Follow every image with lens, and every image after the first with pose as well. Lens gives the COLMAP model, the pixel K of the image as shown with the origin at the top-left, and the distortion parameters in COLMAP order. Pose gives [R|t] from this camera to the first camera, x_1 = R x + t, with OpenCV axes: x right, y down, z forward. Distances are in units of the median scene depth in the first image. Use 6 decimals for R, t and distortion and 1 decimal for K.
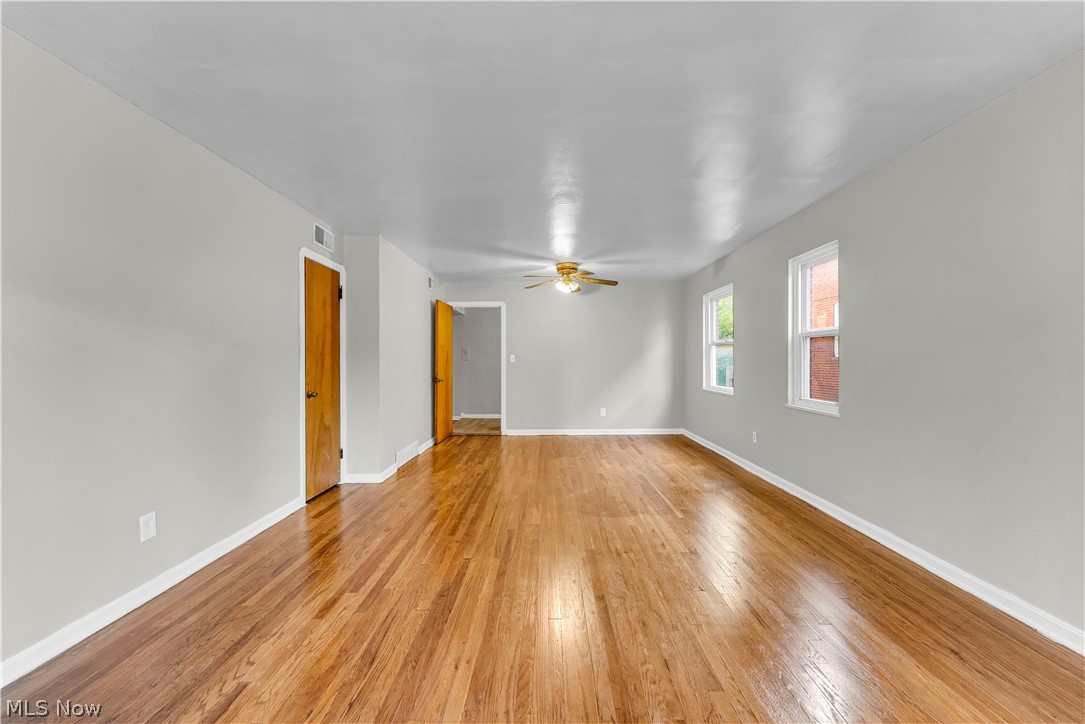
lens RADIAL K [[431.3, 0, 541.2], [0, 431.3, 360.5], [0, 0, 1]] dist [-0.000146, 0.000040]
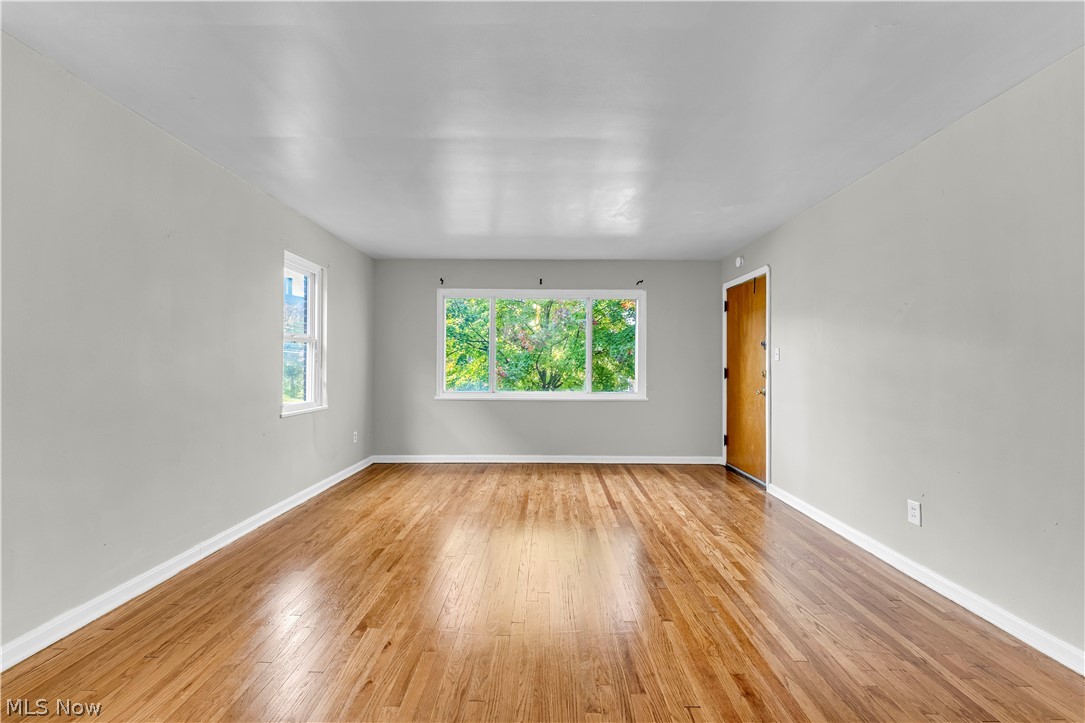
lens RADIAL K [[431.3, 0, 541.0], [0, 431.3, 362.7], [0, 0, 1]] dist [-0.000146, 0.000040]
pose [[-0.999976, -0.004532, -0.005286, 0.060066], [-0.004525, 0.999989, -0.001324, -0.001443], [0.005292, -0.001300, -0.999985, 1.761688]]
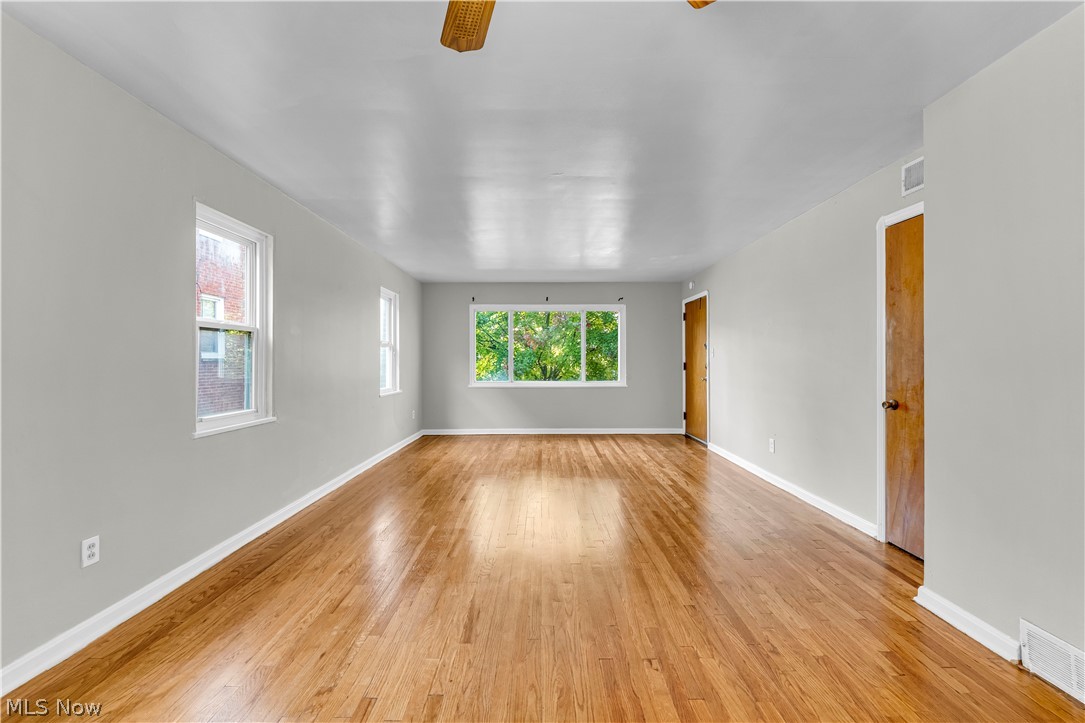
lens RADIAL K [[431.3, 0, 544.3], [0, 431.3, 359.0], [0, 0, 1]] dist [-0.000146, 0.000040]
pose [[-0.999773, 0.002641, -0.021131, 0.125628], [0.002662, 0.999996, -0.000963, -0.004405], [0.021128, -0.001019, -0.999776, 2.429254]]
